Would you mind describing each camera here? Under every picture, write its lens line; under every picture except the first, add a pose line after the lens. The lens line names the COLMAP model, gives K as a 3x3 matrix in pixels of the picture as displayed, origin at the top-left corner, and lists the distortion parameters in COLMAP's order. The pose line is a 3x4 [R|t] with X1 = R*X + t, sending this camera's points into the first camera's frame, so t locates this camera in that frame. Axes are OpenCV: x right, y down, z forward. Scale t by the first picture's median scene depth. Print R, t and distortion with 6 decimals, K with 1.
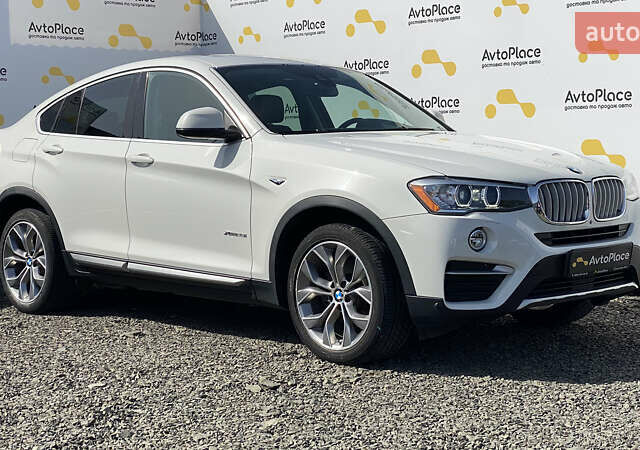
lens RADIAL K [[1224.9, 0, 318.0], [0, 1224.9, 224.7], [0, 0, 1]] dist [0.135147, 0.000000]
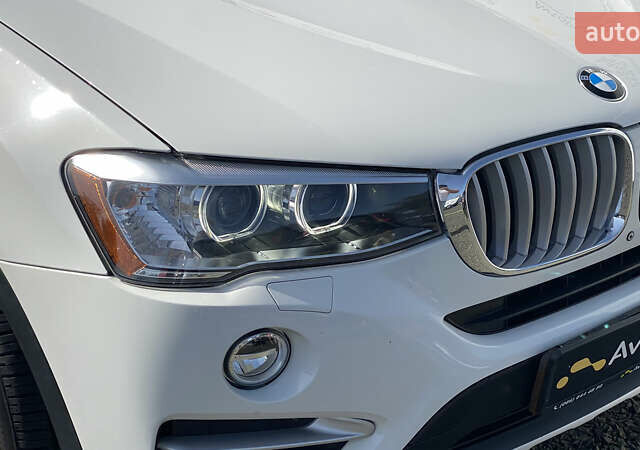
lens RADIAL K [[1224.9, 0, 321.6], [0, 1224.9, 222.1], [0, 0, 1]] dist [0.135147, 0.000000]
pose [[0.996092, 0.046796, -0.074902, 0.158626], [-0.018589, 0.940178, 0.340176, -0.125483], [0.086340, -0.337455, 0.937374, 0.657231]]
